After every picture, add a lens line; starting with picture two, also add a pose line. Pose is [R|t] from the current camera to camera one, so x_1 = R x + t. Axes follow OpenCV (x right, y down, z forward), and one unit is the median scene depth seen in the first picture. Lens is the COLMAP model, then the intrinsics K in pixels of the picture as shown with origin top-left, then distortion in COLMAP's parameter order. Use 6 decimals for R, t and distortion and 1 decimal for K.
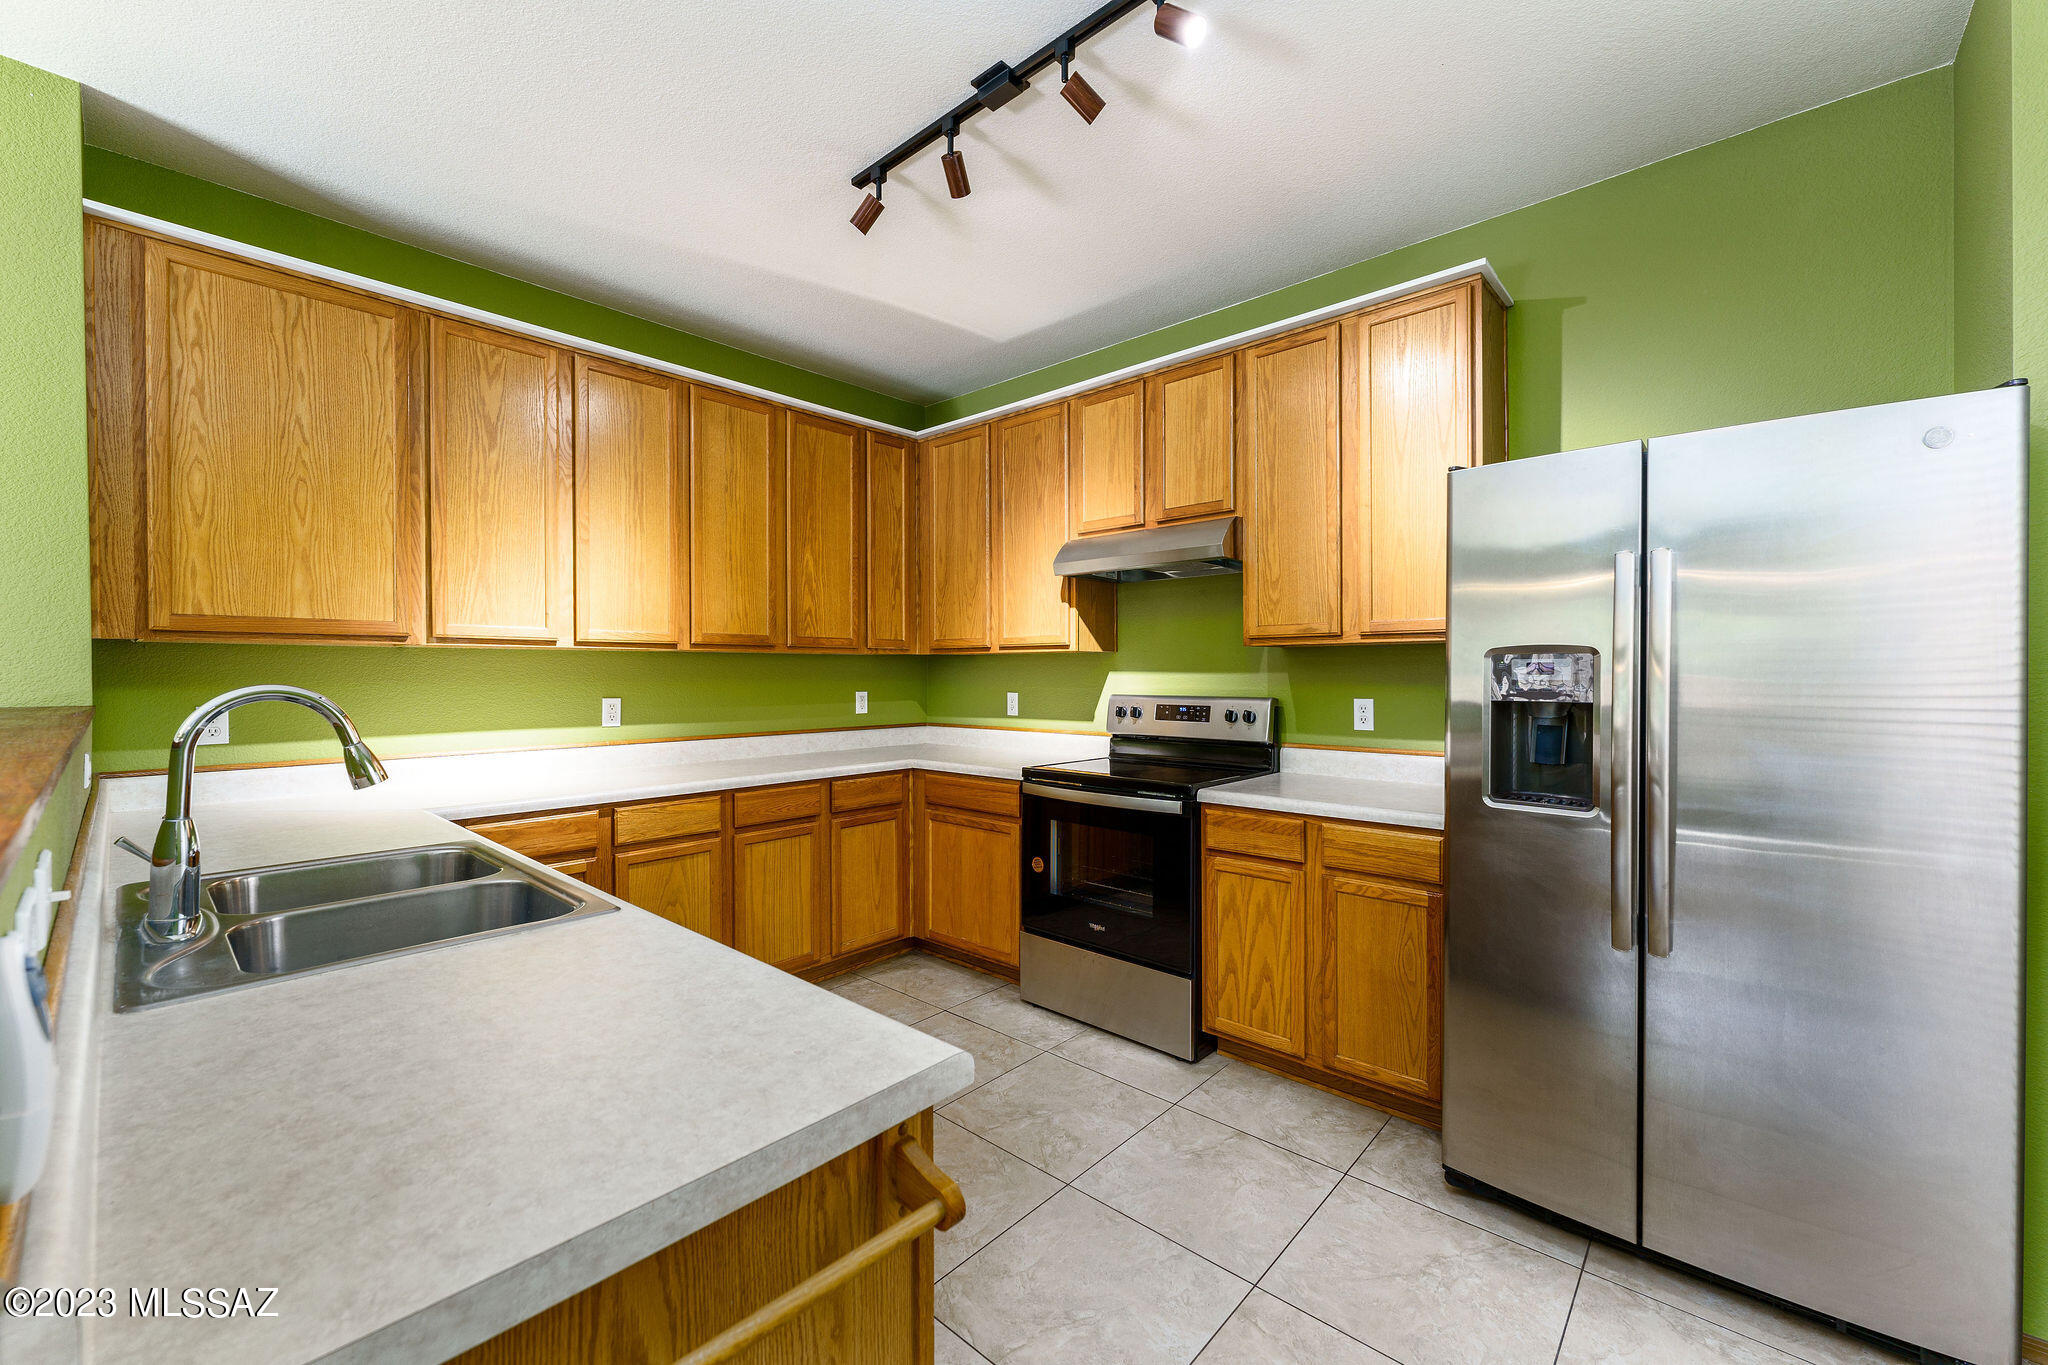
lens RADIAL K [[824.5, 0, 1038.5], [0, 824.5, 681.5], [0, 0, 1]] dist [0.000301, -0.000650]
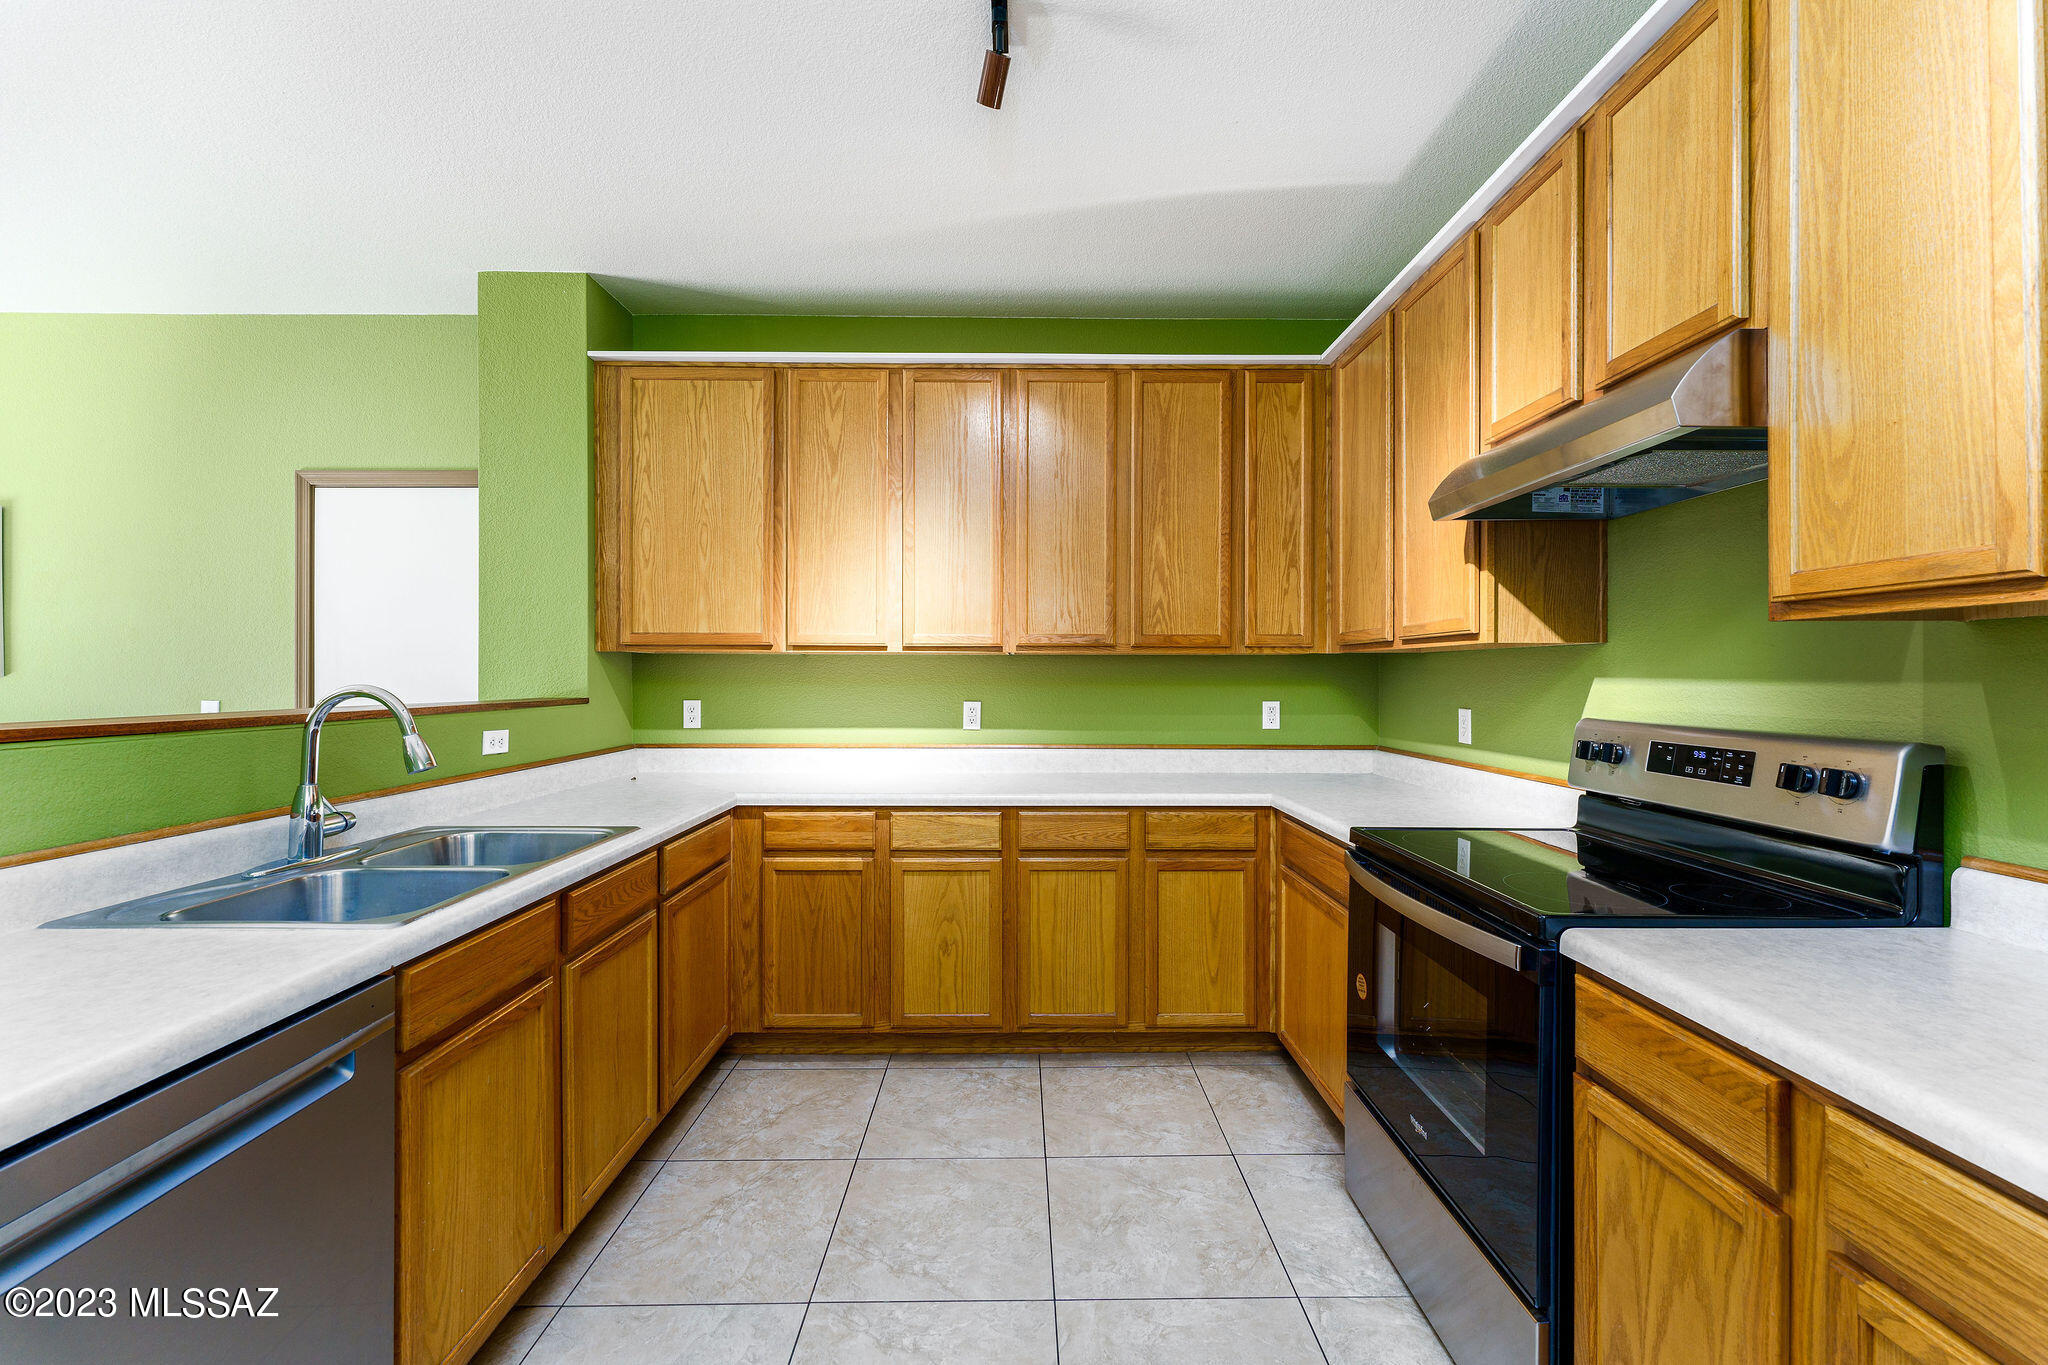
lens RADIAL K [[824.5, 0, 1011.6], [0, 824.5, 679.3], [0, 0, 1]] dist [0.000301, -0.000650]
pose [[0.669407, 0.006624, -0.742866, 0.293549], [-0.011684, 0.999930, -0.001613, -0.006654], [0.742804, 0.009760, 0.669438, 0.394327]]
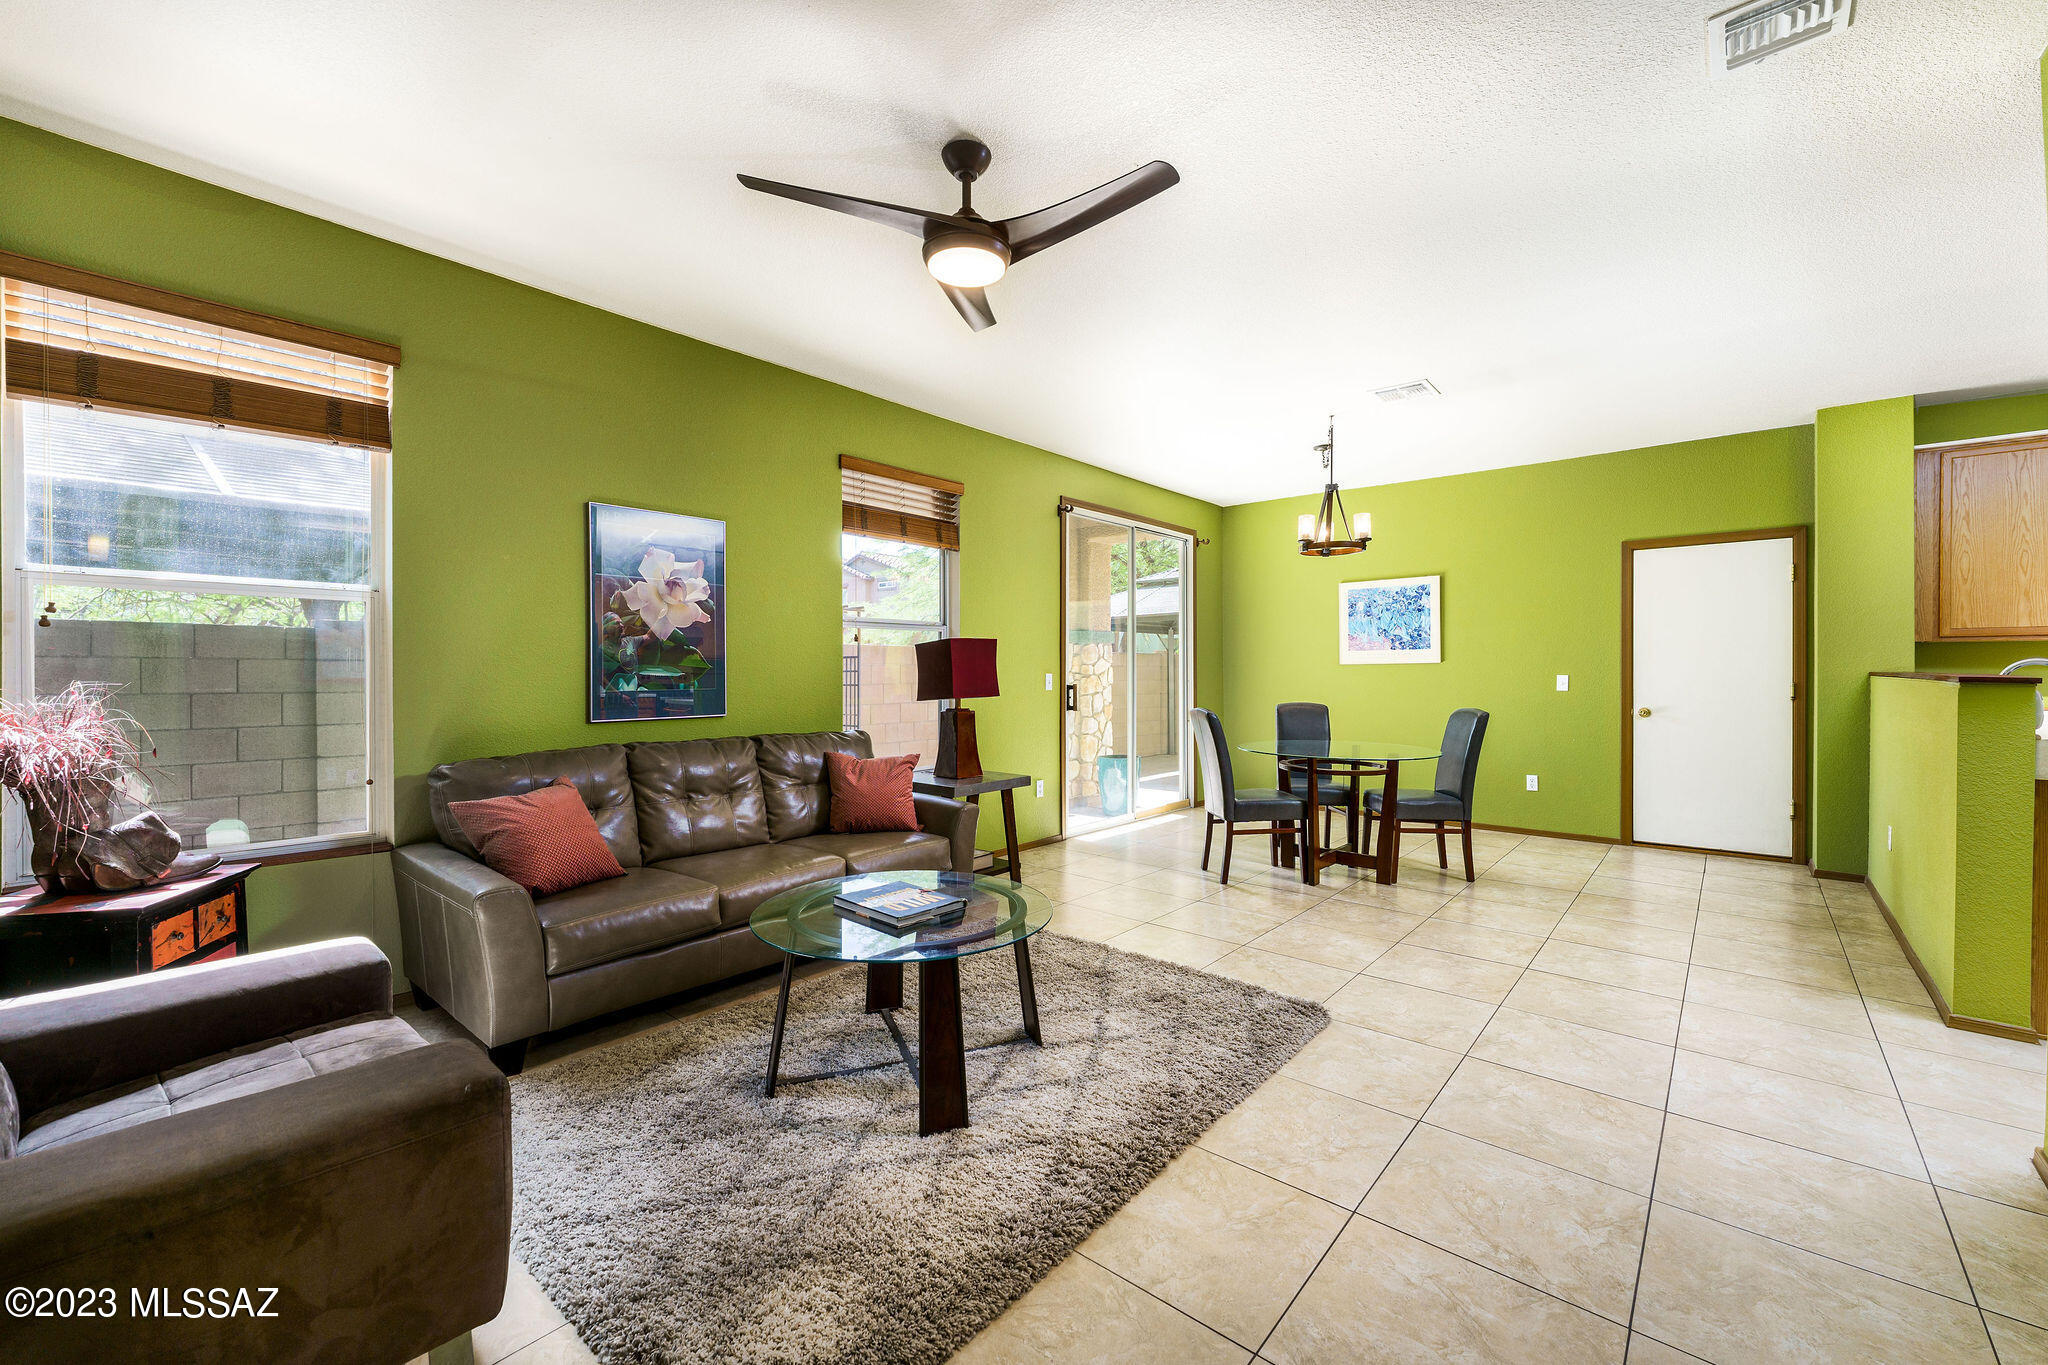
lens RADIAL K [[824.5, 0, 1008.7], [0, 824.5, 671.7], [0, 0, 1]] dist [0.000301, -0.000650]
pose [[0.006607, 0.008076, -0.999946, 0.721896], [-0.009207, 0.999925, 0.008015, 0.022835], [0.999936, 0.009154, 0.006681, -0.992216]]
